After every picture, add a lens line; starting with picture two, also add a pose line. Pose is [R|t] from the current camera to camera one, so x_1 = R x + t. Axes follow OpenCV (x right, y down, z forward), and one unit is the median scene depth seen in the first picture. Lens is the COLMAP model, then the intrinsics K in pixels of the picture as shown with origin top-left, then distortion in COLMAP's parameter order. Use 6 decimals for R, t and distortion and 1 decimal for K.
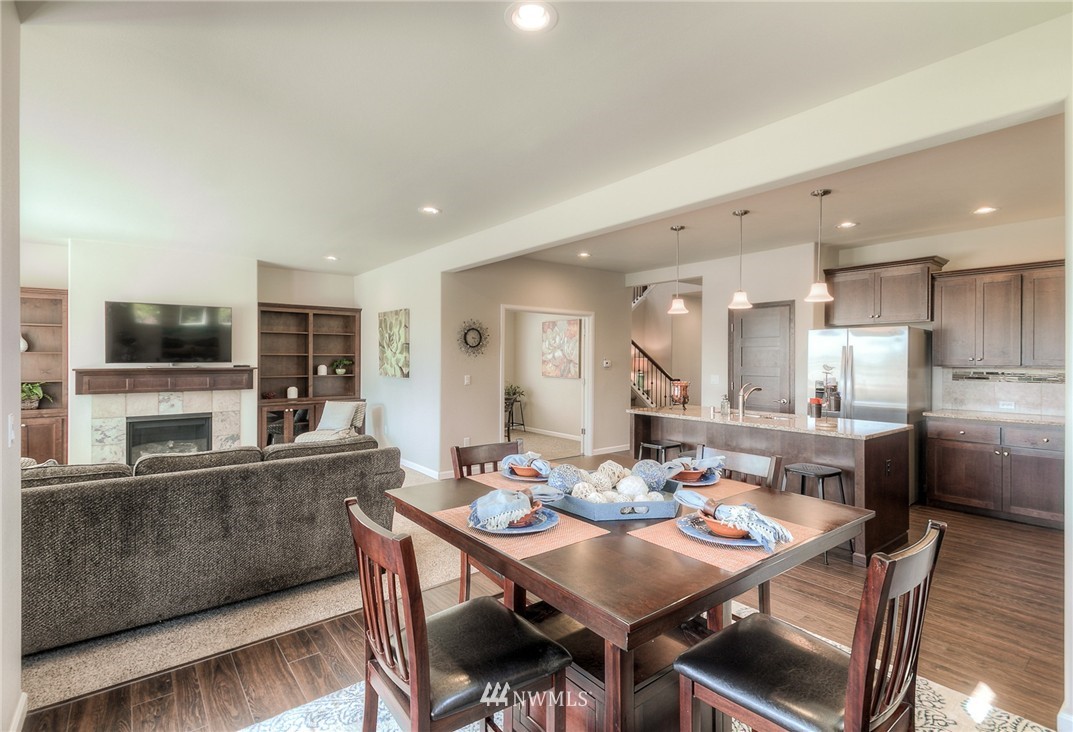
lens RADIAL K [[508.5, 0, 525.4], [0, 508.5, 360.6], [0, 0, 1]] dist [-0.014111, -0.003621]
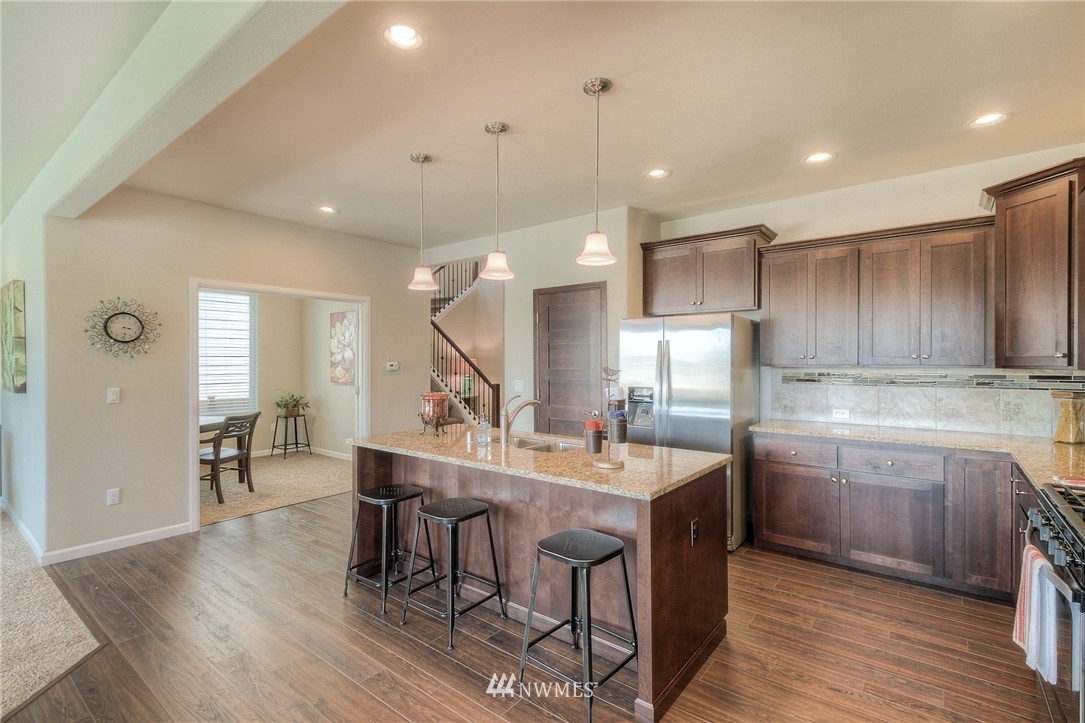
lens RADIAL K [[503.6, 0, 545.7], [0, 503.6, 363.7], [0, 0, 1]] dist [-0.002392, -0.000737]
pose [[0.964424, -0.009024, 0.264208, 0.278494], [0.007961, 0.999955, 0.005096, 0.000505], [-0.264242, -0.002812, 0.964452, 0.329611]]
